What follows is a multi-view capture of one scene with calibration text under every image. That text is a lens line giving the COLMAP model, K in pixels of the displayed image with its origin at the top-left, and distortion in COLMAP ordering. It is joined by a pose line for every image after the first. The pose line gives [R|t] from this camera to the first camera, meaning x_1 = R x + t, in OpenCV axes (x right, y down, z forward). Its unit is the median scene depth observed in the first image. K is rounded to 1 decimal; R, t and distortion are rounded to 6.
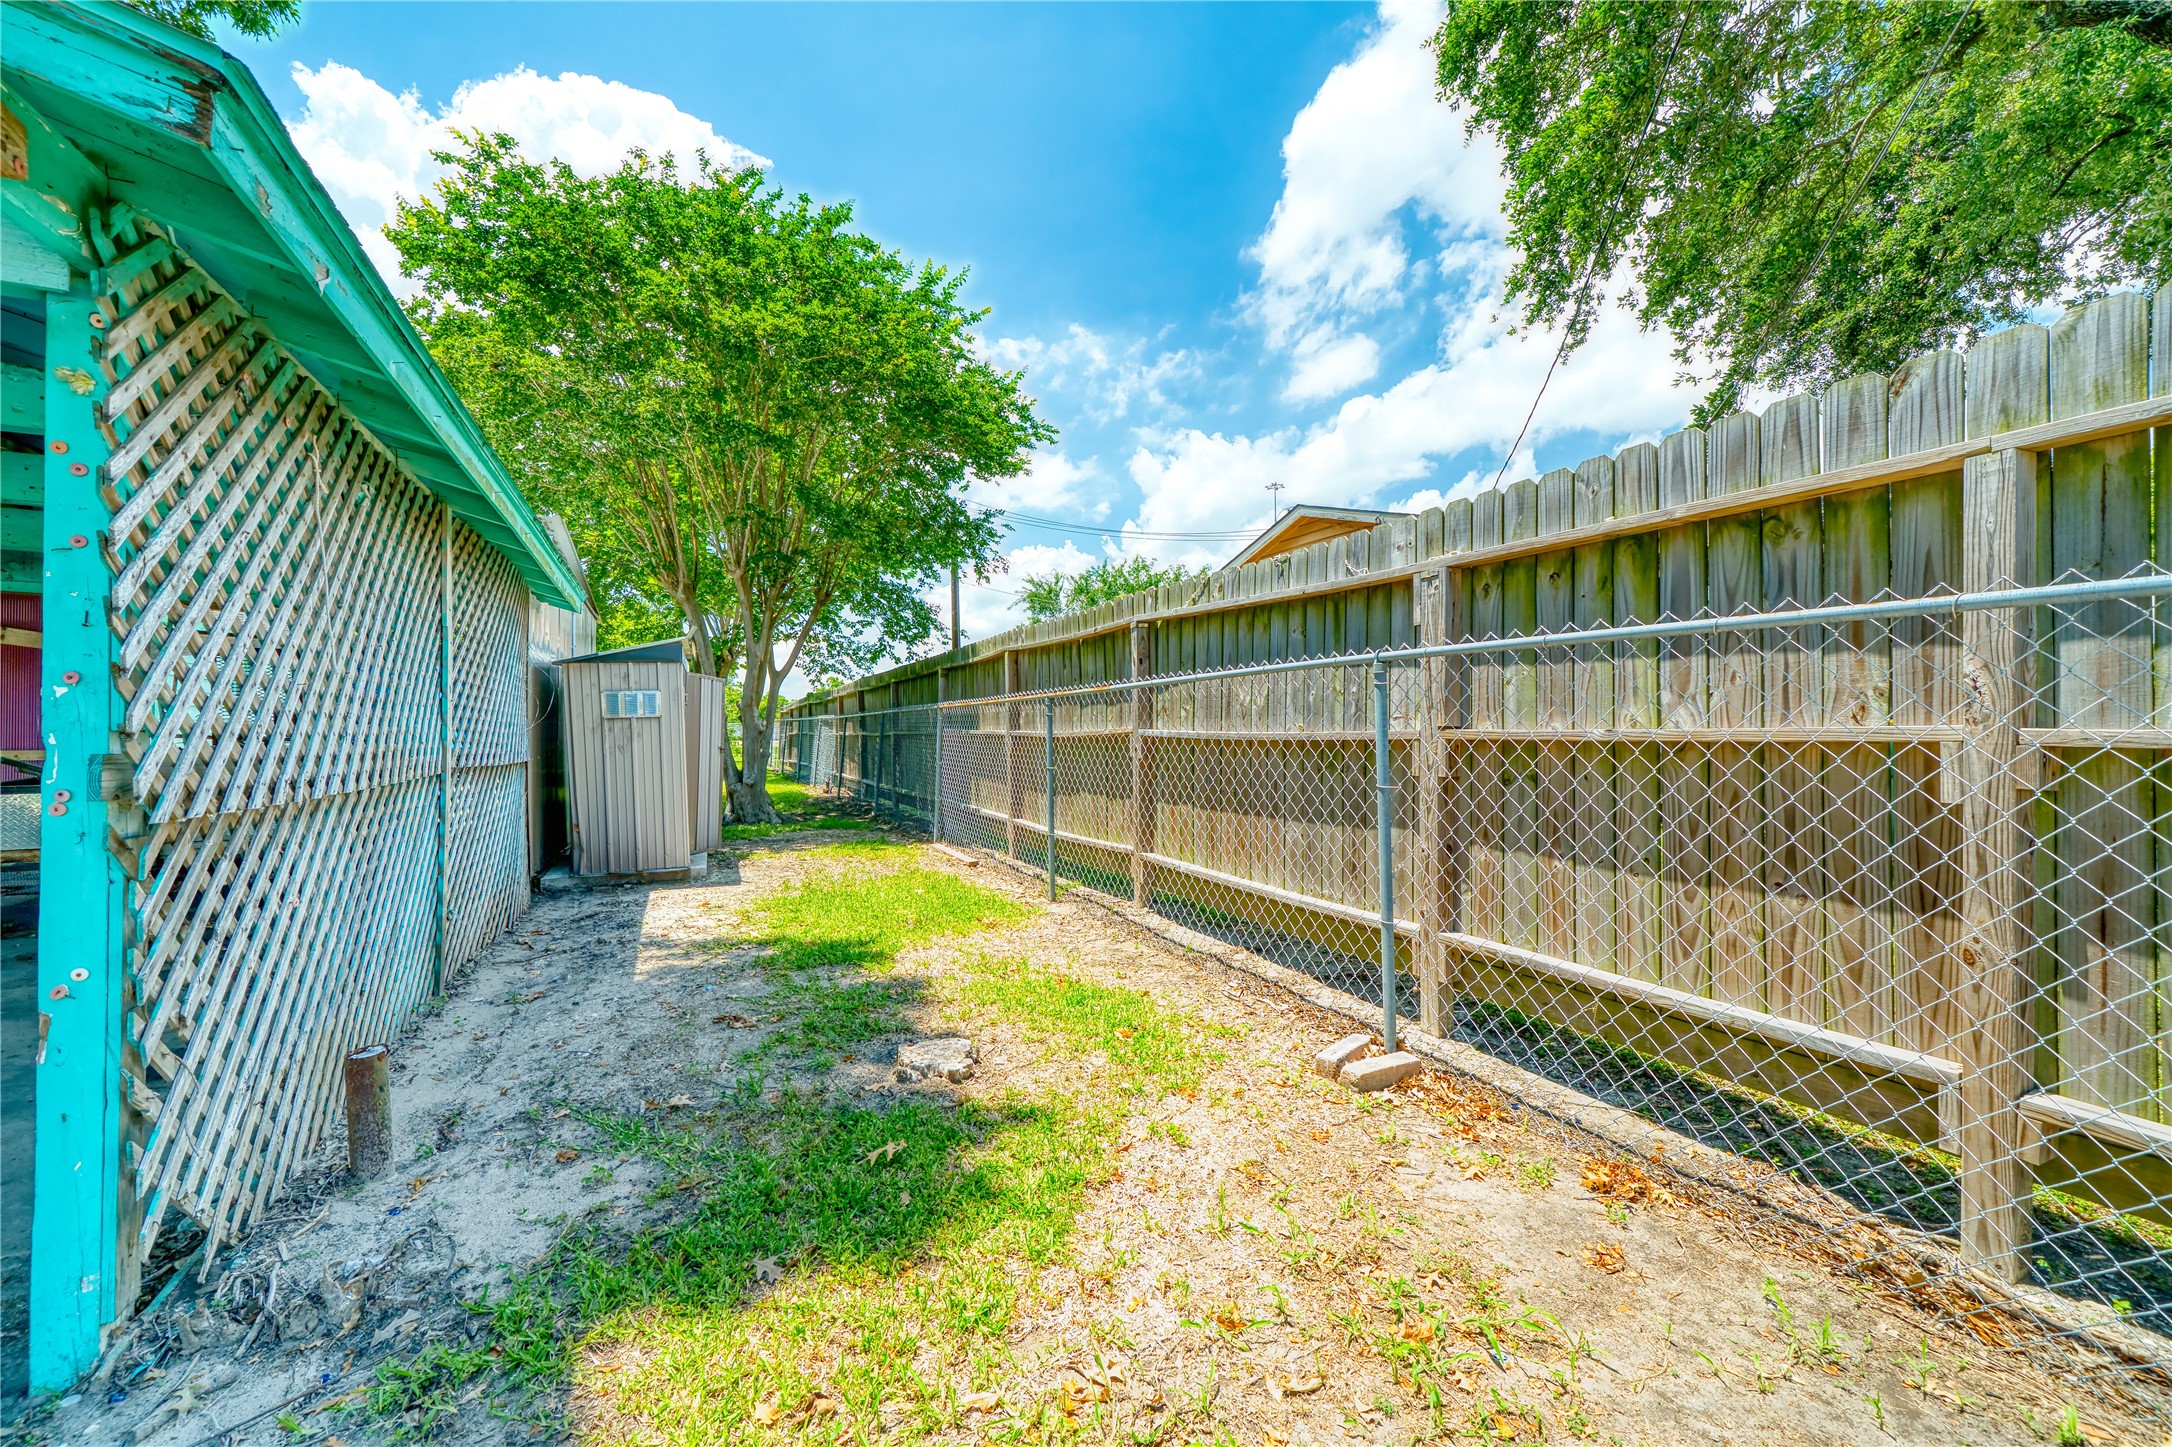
lens RADIAL K [[854.6, 0, 1086.0], [0, 854.6, 723.5], [0, 0, 1]] dist [0.000173, -0.000304]
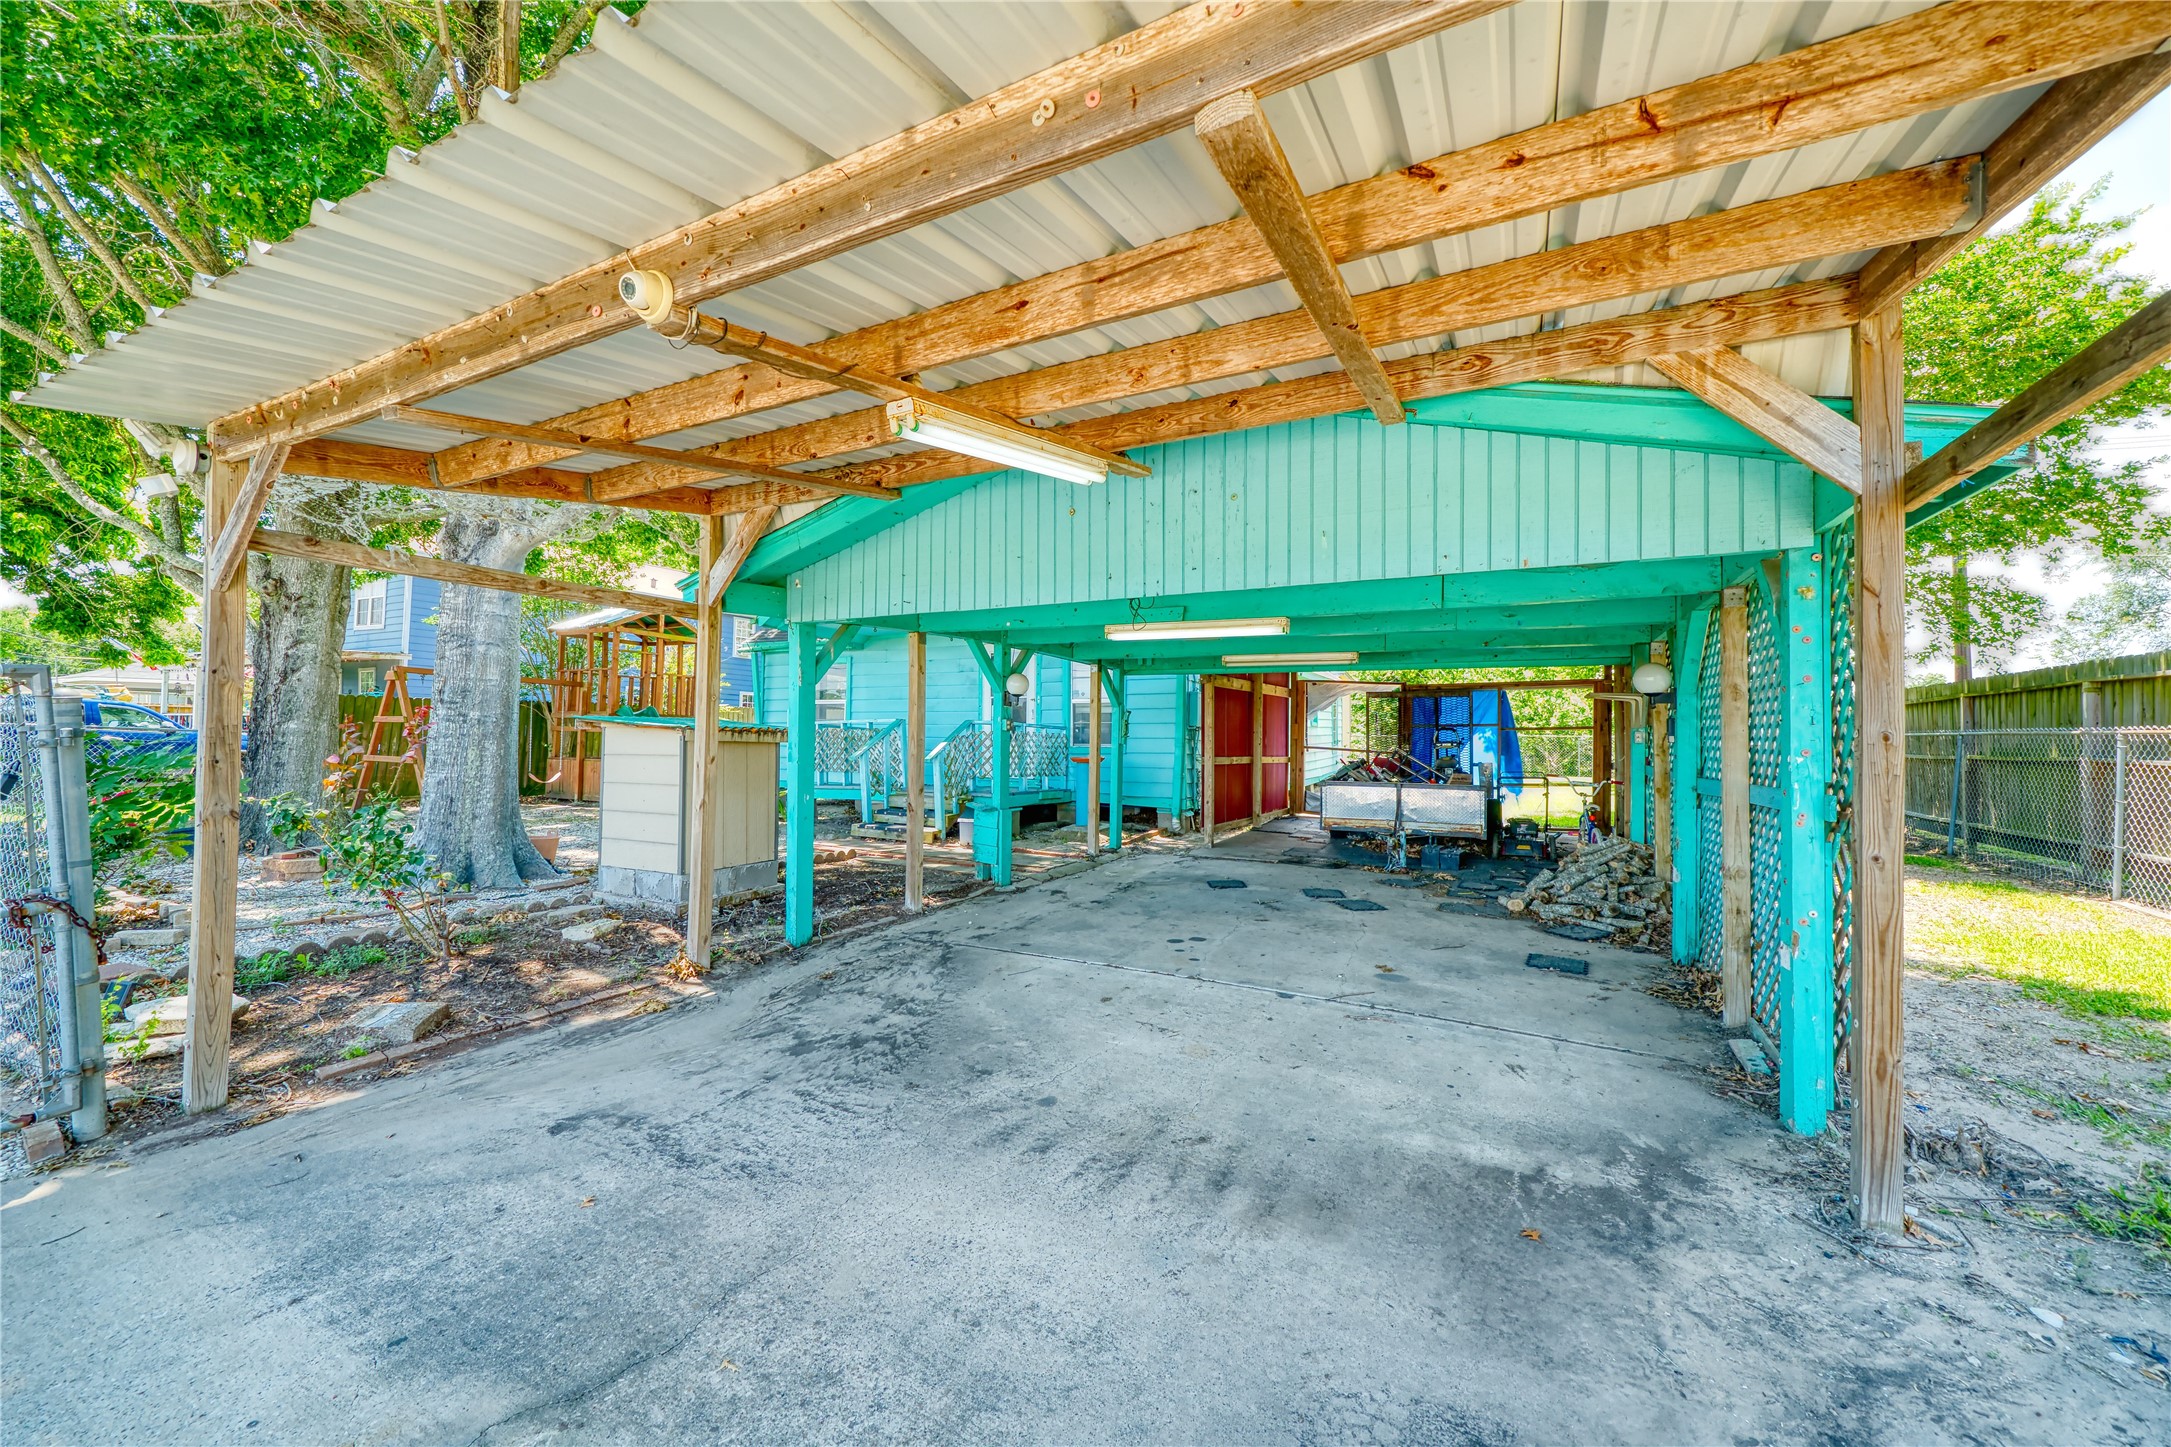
lens RADIAL K [[813.2, 0, 1096.9], [0, 813.2, 715.9], [0, 0, 1]] dist [-0.000563, -0.000081]
pose [[0.599561, -0.007181, -0.800297, -0.107004], [-0.003155, 0.999931, -0.011336, -0.016504], [0.800323, 0.009322, 0.599497, -0.194409]]
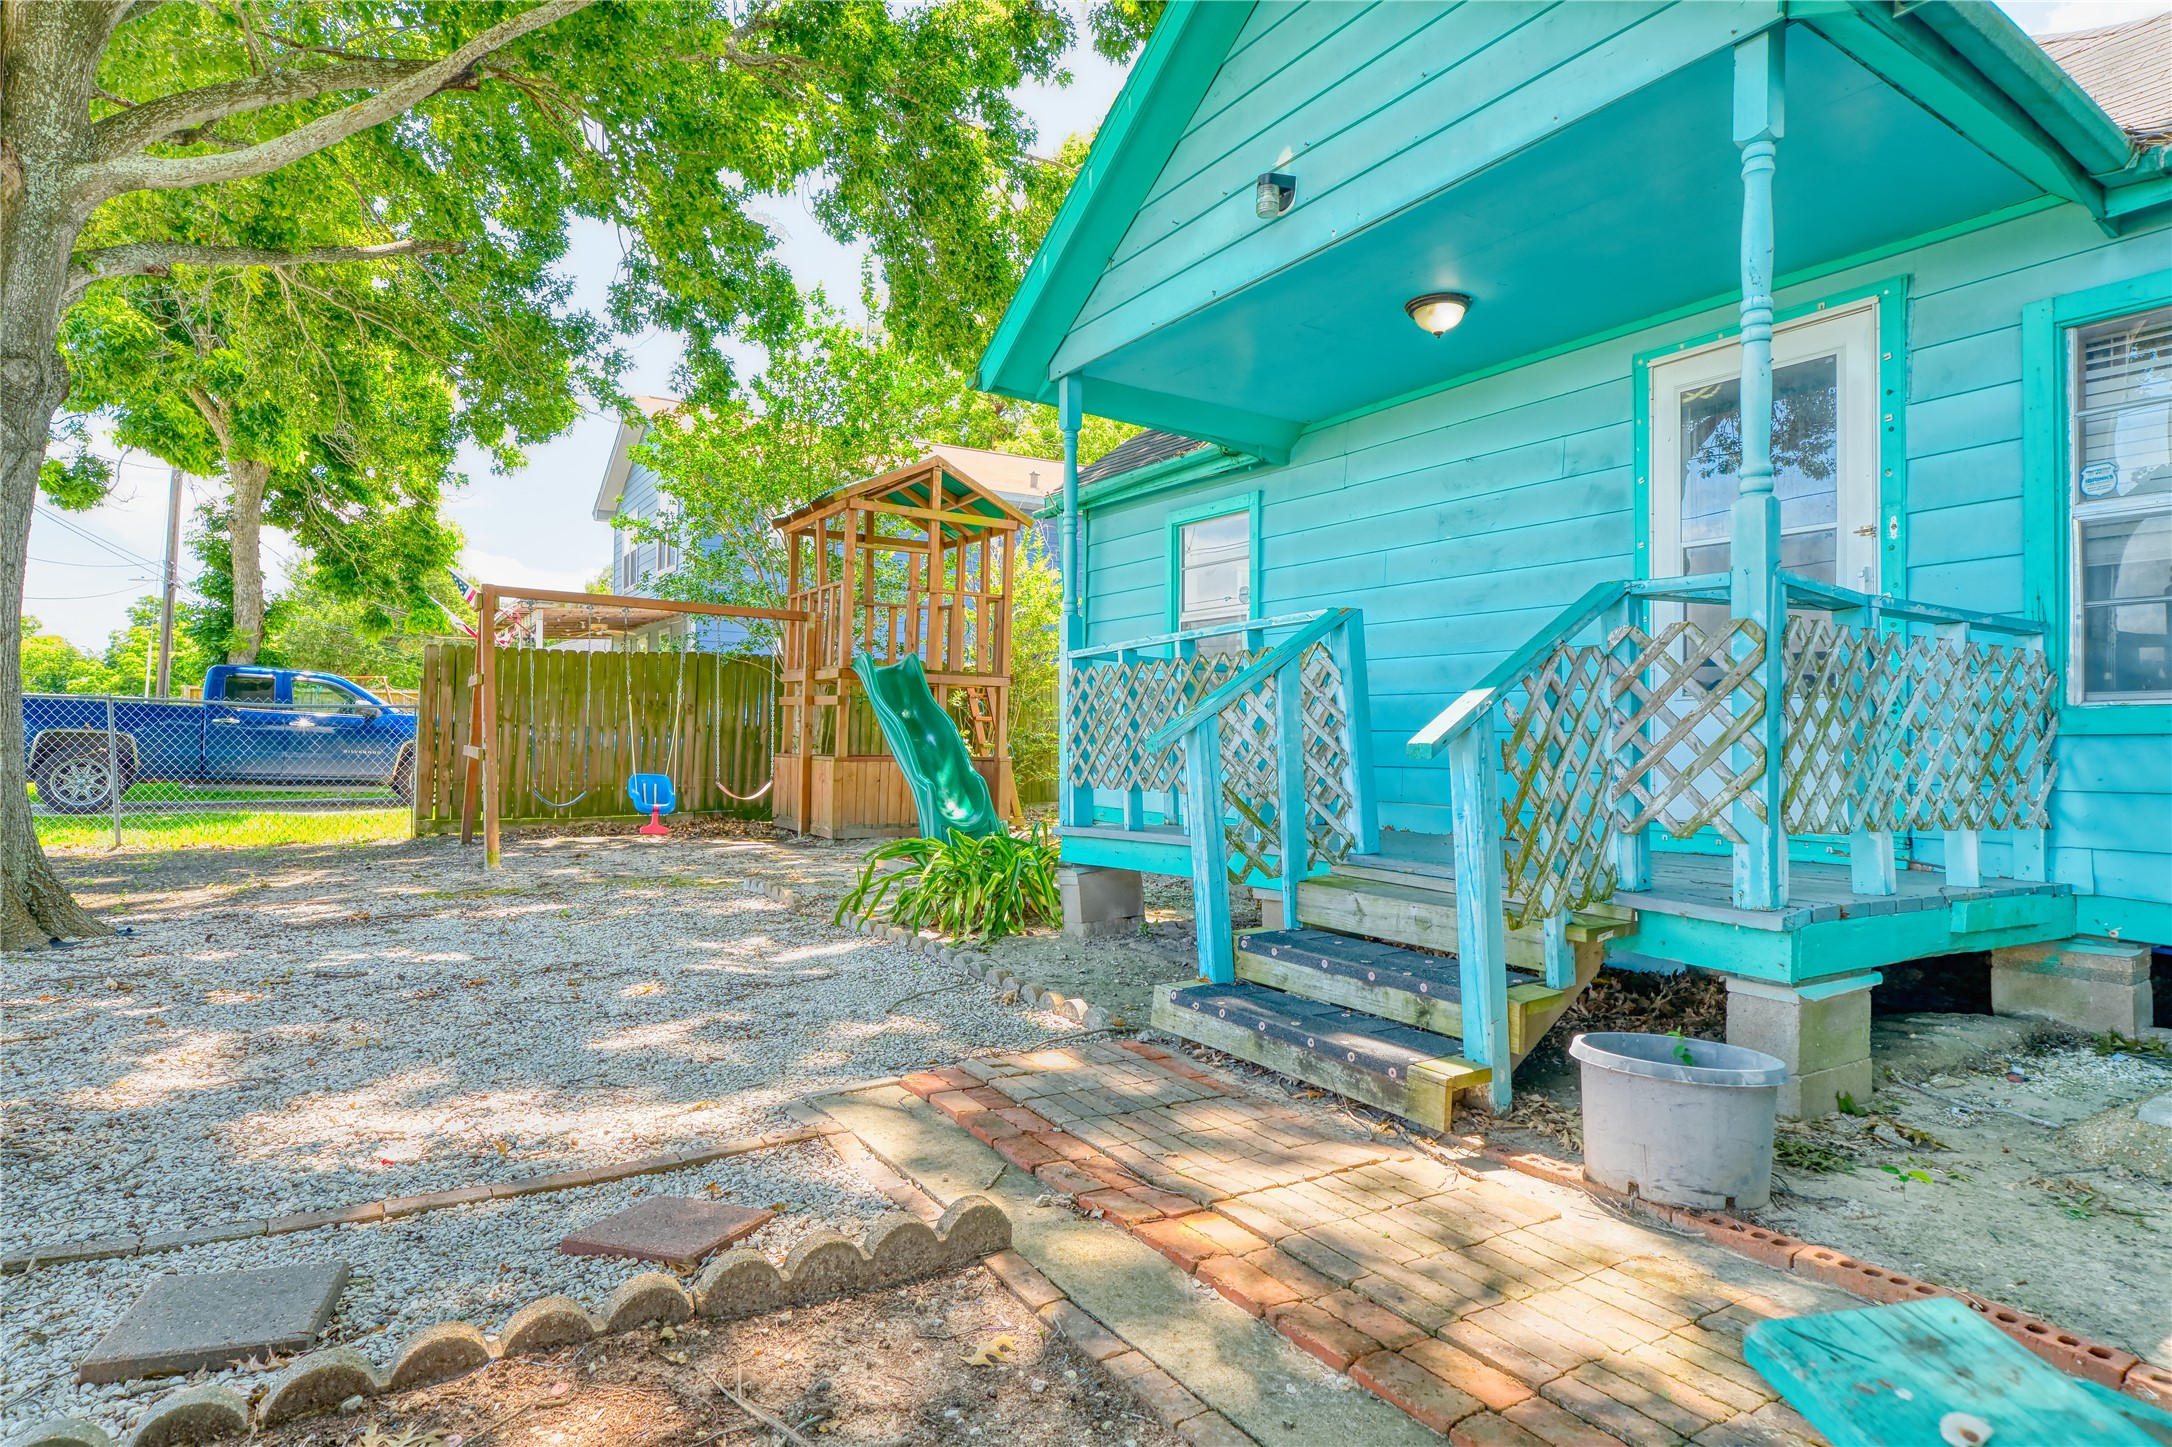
lens RADIAL K [[1195.3, 0, 1086.0], [0, 1195.3, 723.5], [0, 0, 1]] dist [0.000960, 0.000226]
pose [[0.098744, -0.002388, -0.995110, -0.658733], [0.004984, 0.999986, -0.001905, 0.016578], [0.995100, -0.004772, 0.098754, 0.085755]]
